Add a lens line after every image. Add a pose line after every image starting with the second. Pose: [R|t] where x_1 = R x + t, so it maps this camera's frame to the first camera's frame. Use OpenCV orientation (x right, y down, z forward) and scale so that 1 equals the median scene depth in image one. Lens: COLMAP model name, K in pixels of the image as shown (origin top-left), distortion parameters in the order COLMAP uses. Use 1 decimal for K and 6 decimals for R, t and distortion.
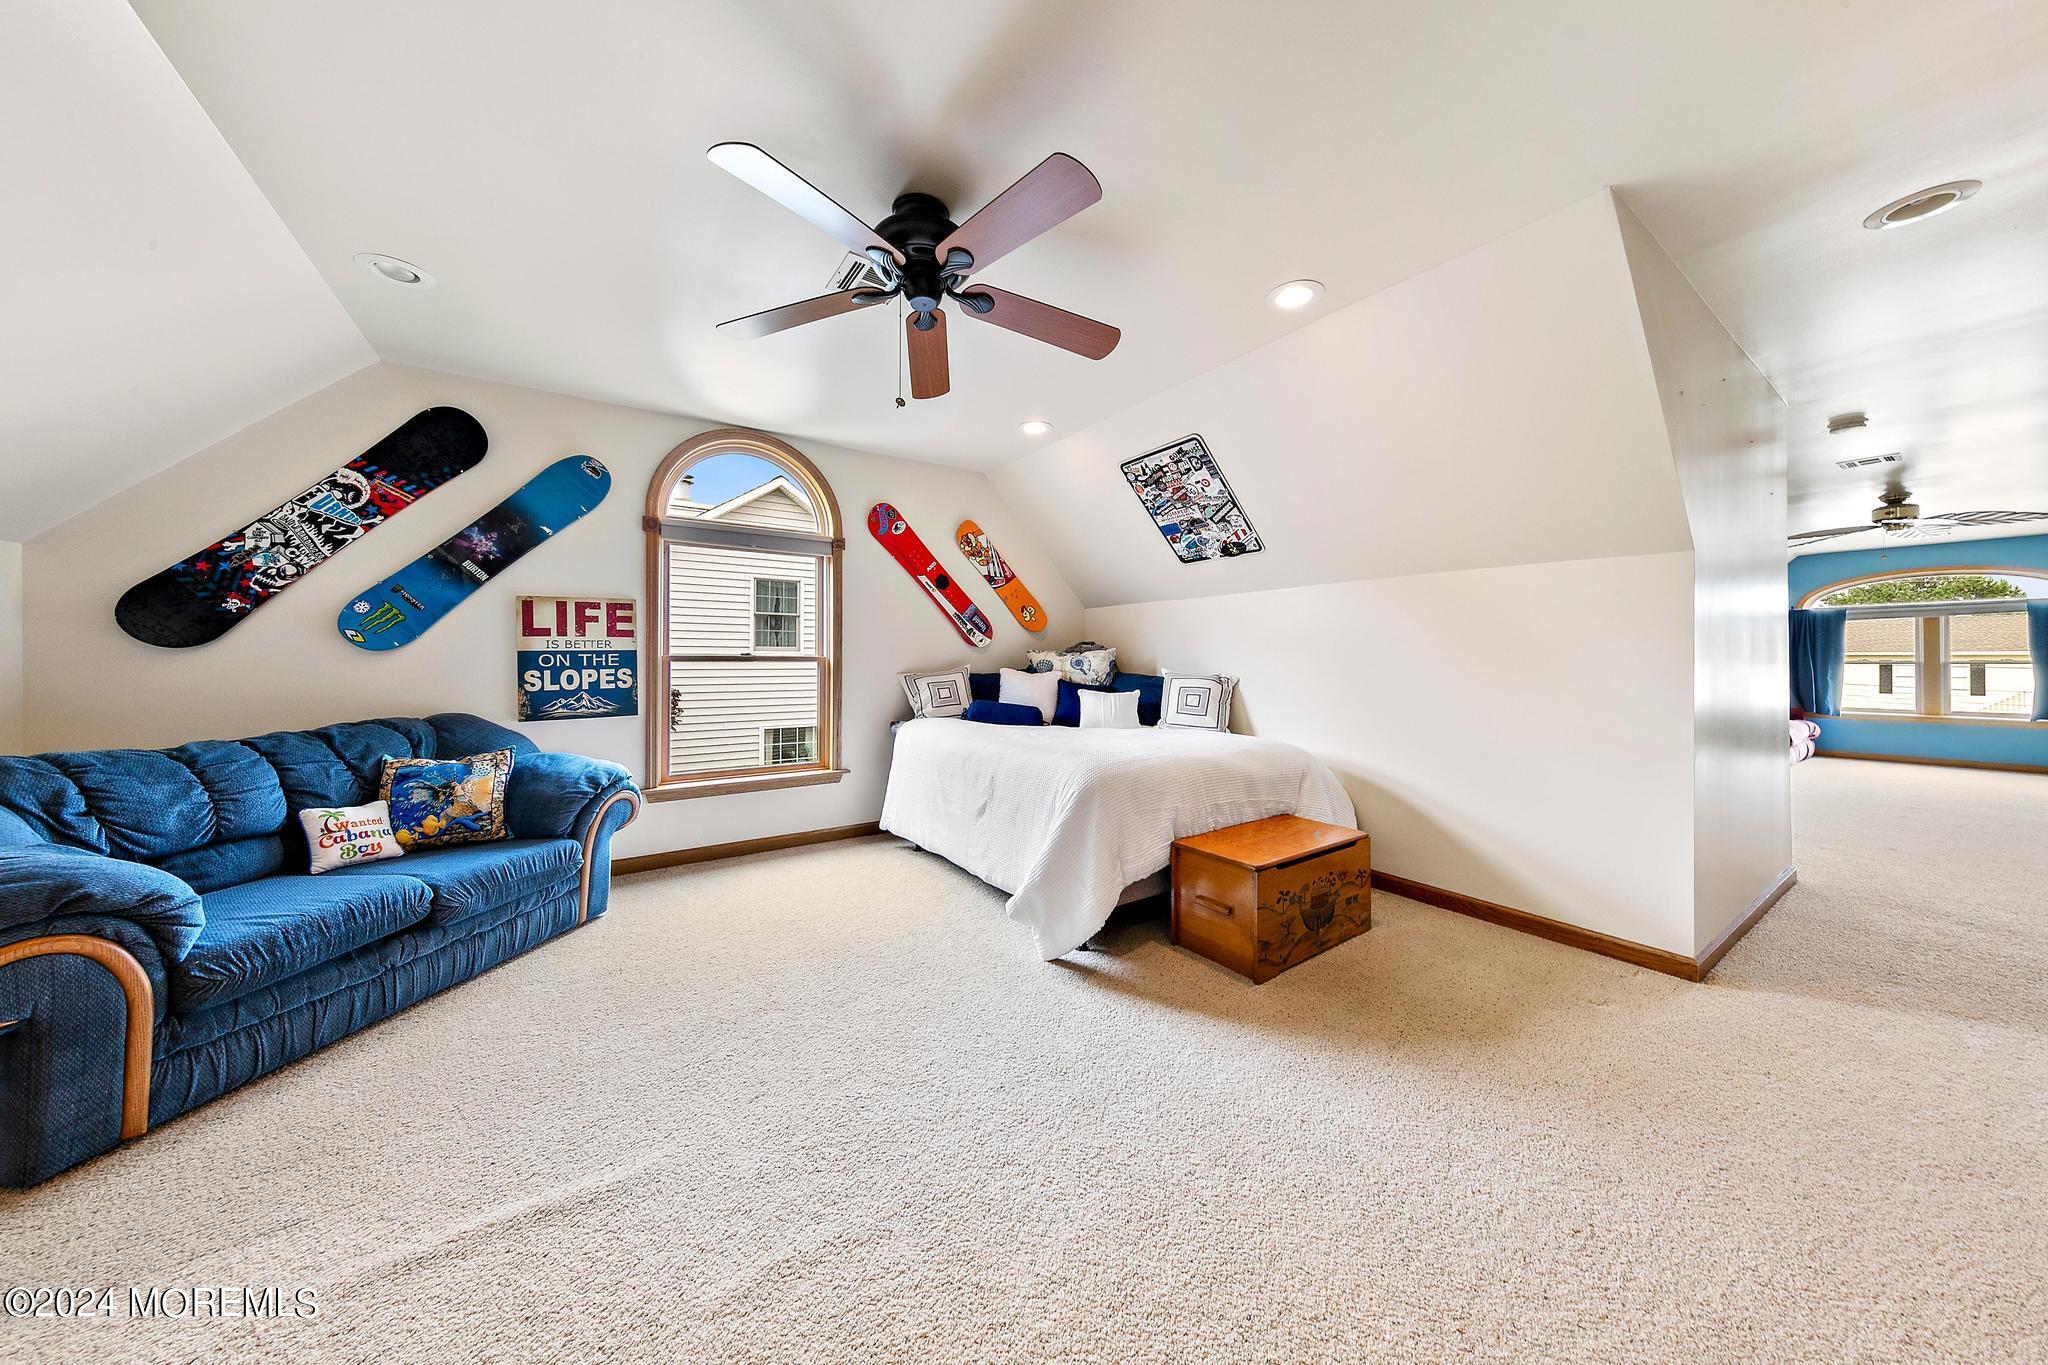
lens RADIAL K [[656.7, 0, 1043.4], [0, 656.7, 656.3], [0, 0, 1]] dist [0.009490, -0.000062]
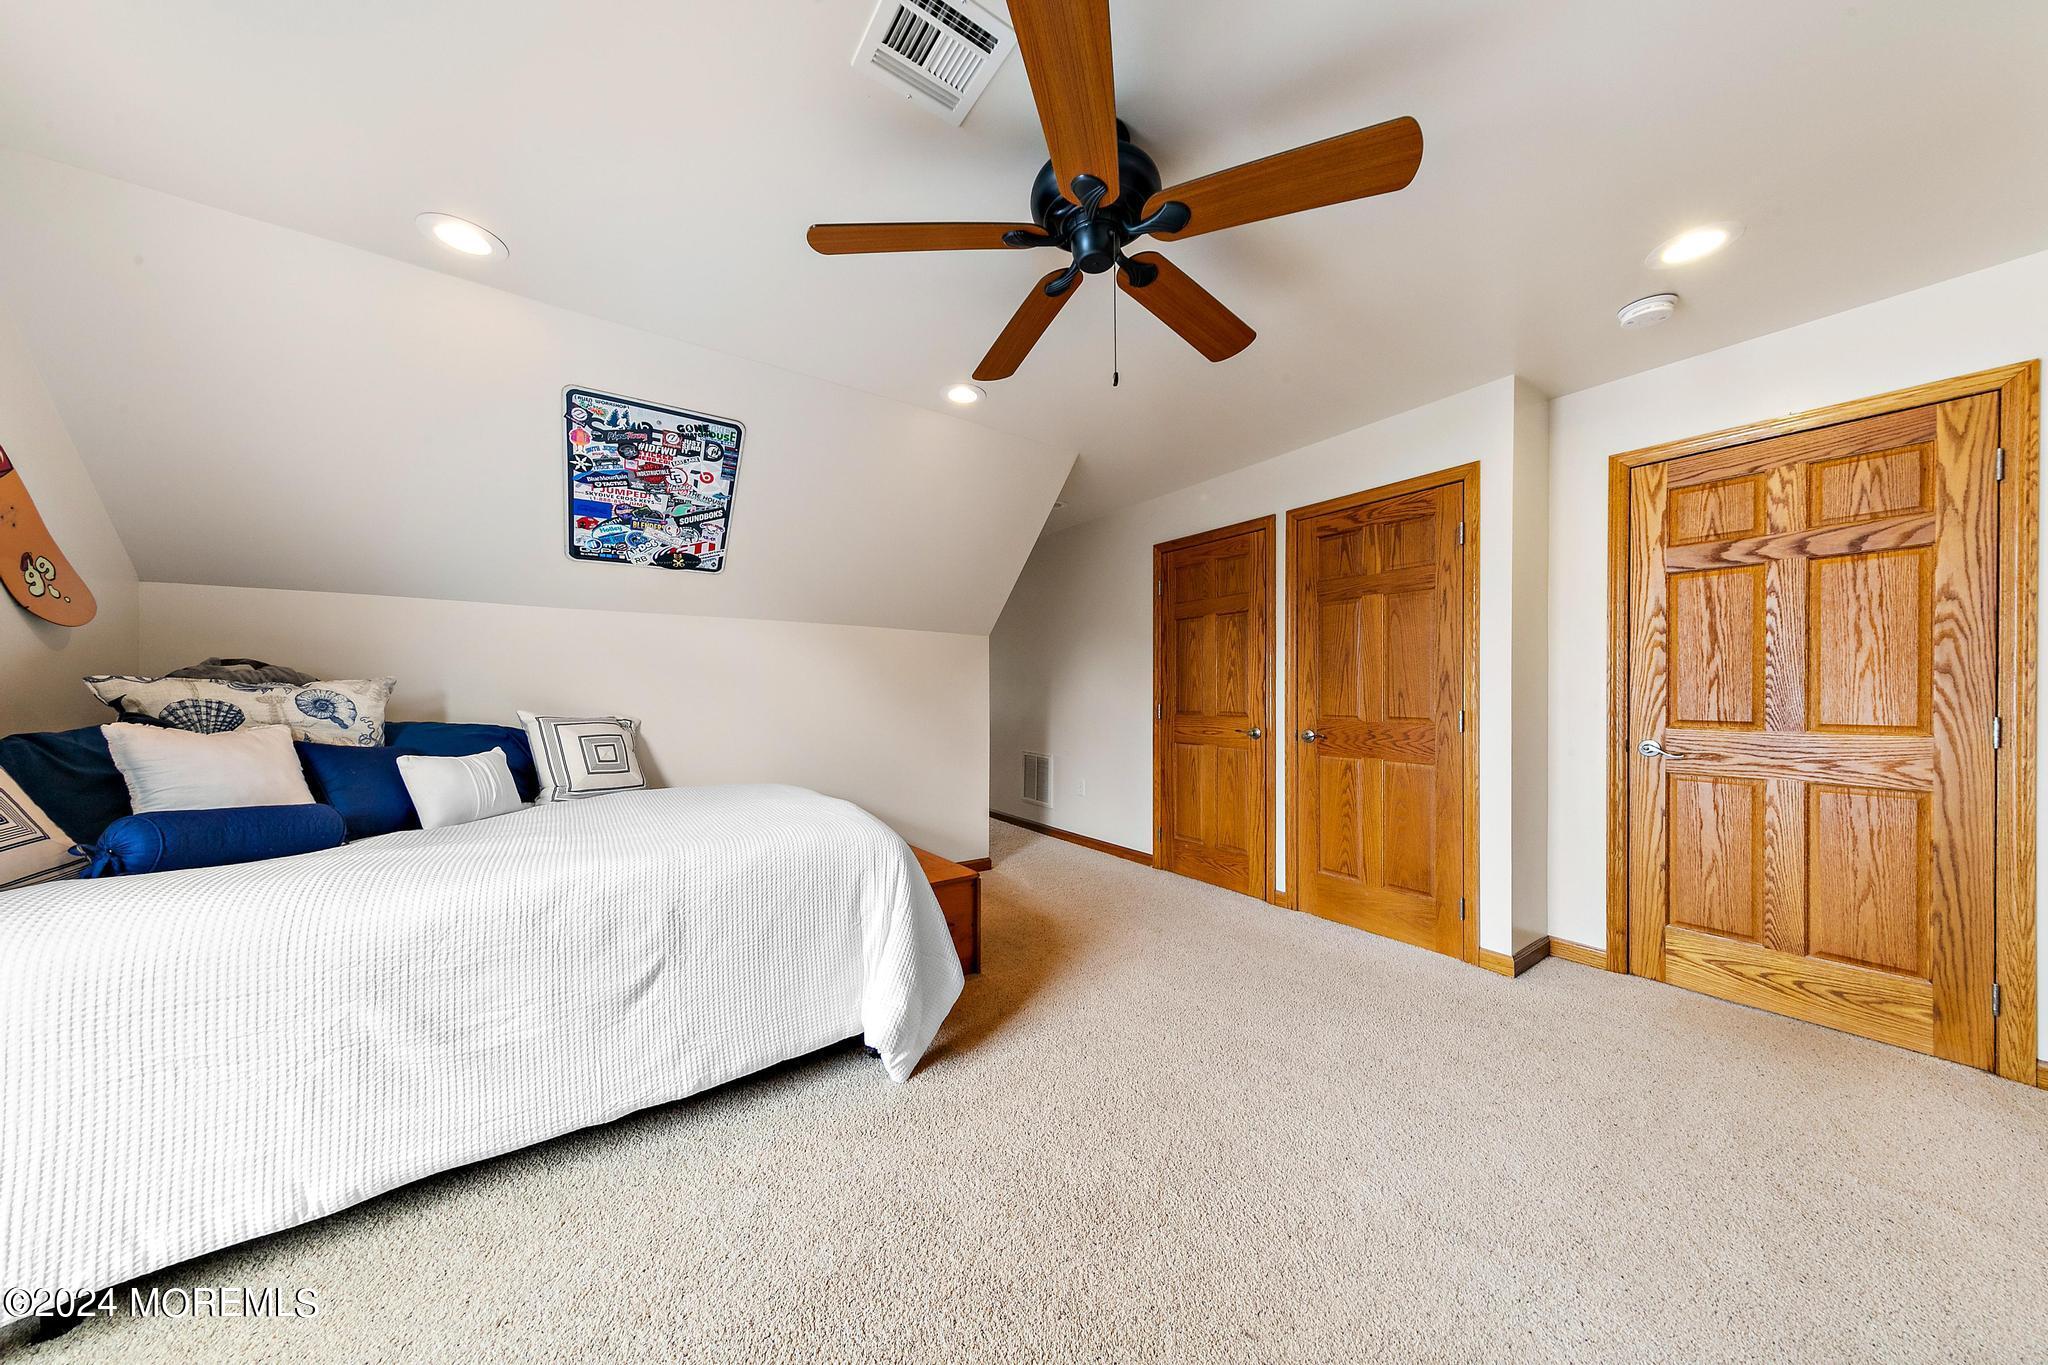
lens RADIAL K [[656.7, 0, 1023.8], [0, 656.7, 690.4], [0, 0, 1]] dist [0.009490, -0.000062]
pose [[-0.014316, 0.002133, 0.999895, -0.588006], [-0.007901, 0.999966, -0.002246, -0.005197], [-0.999866, -0.007932, -0.014299, 0.648398]]
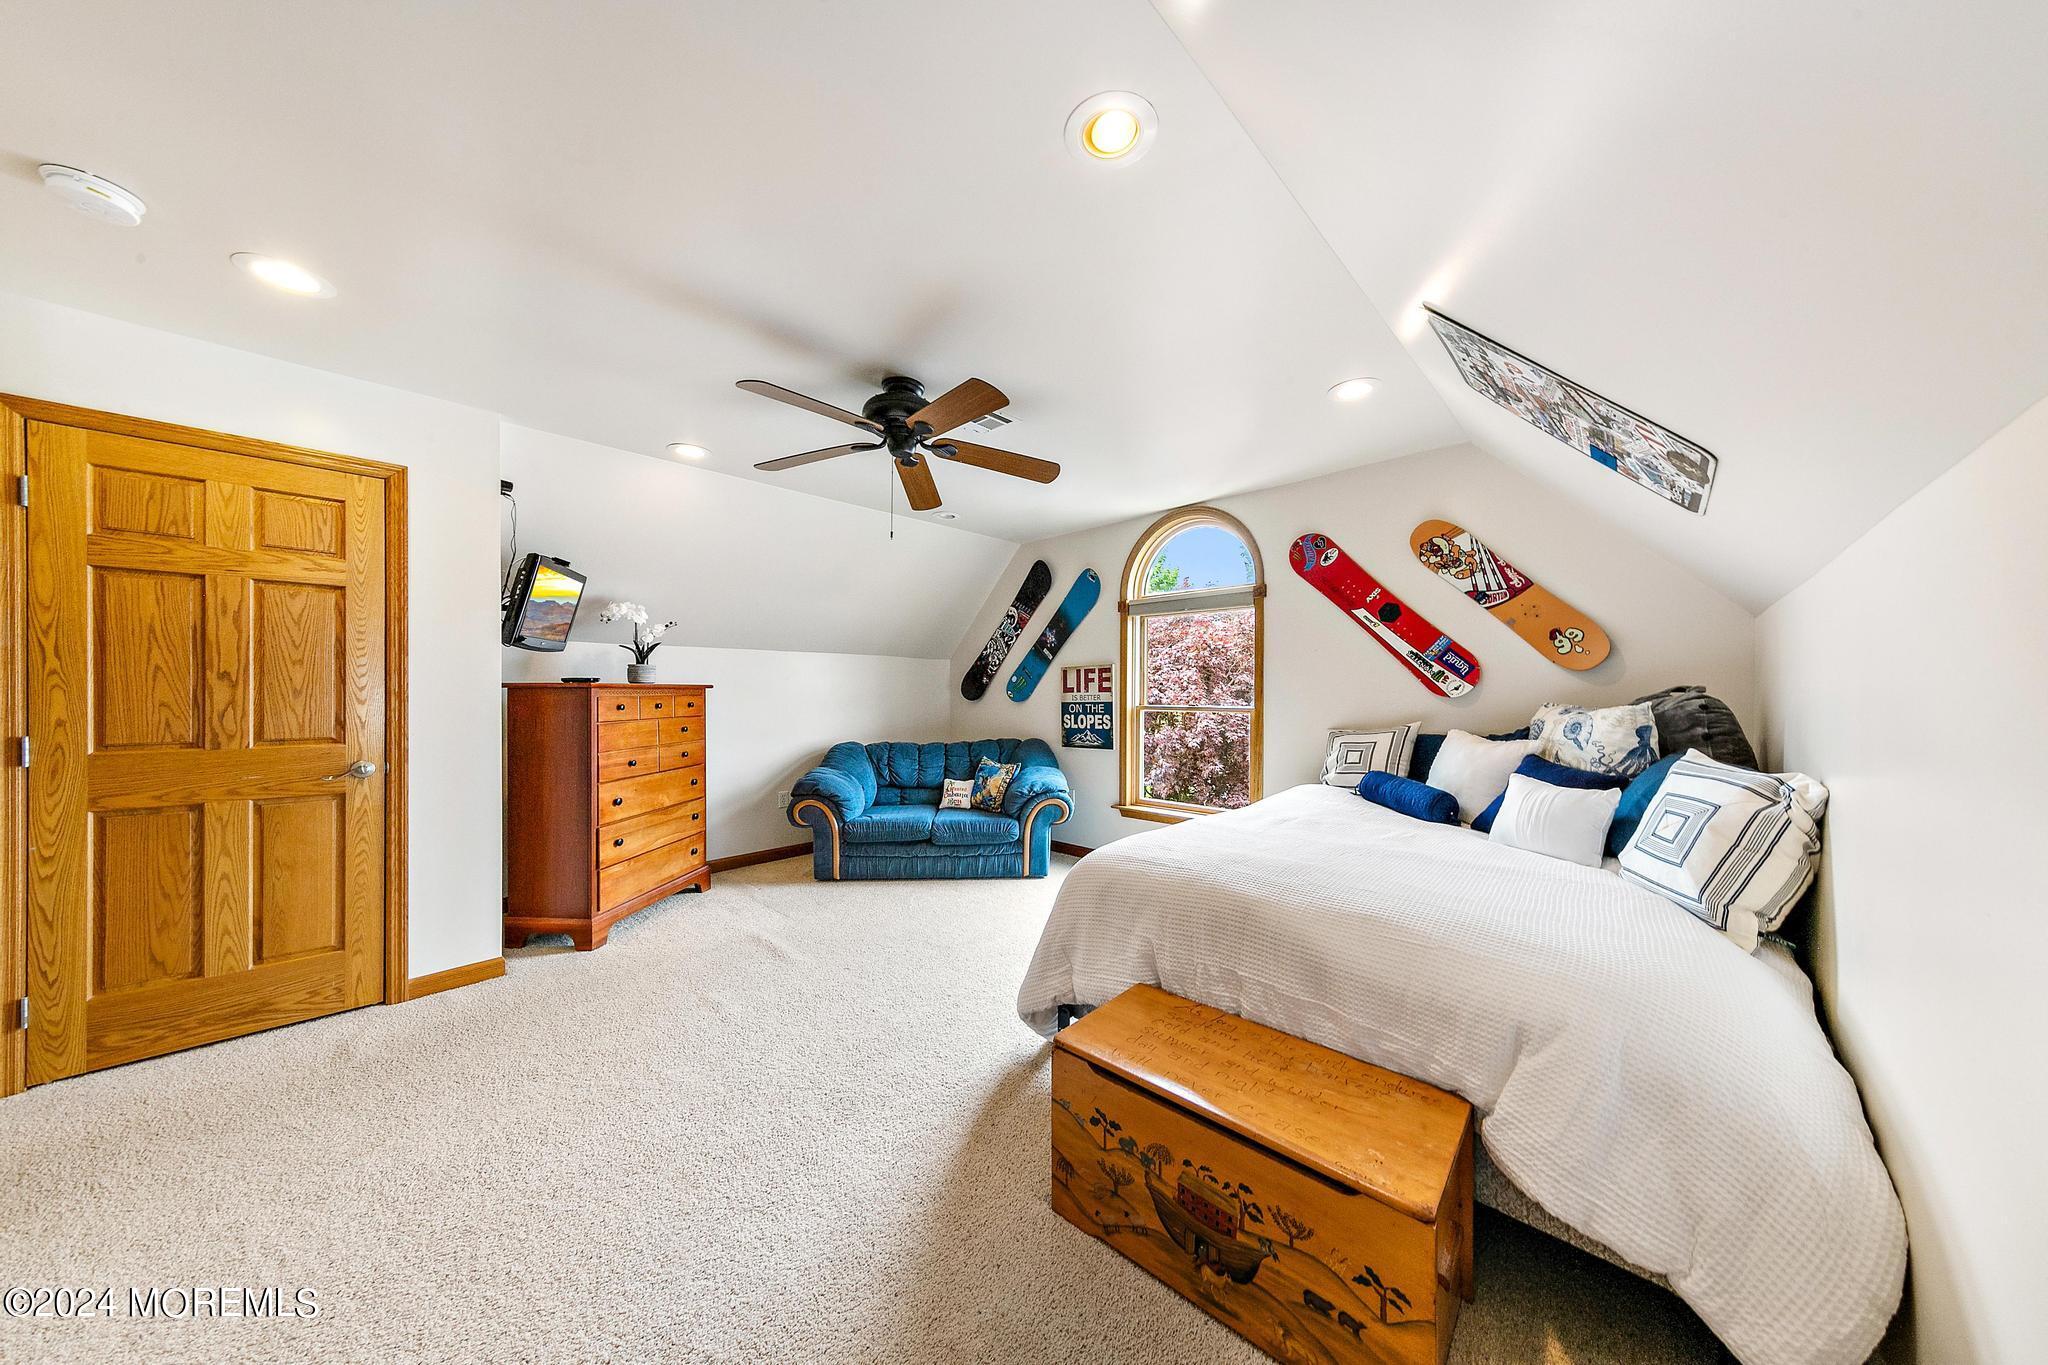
lens RADIAL K [[656.7, 0, 1025.6], [0, 656.7, 690.3], [0, 0, 1]] dist [0.009490, -0.000062]
pose [[0.182475, -0.005388, -0.983196, 0.689017], [0.005354, 0.999976, -0.004487, -0.028255], [0.983196, -0.004445, 0.182500, 0.583408]]
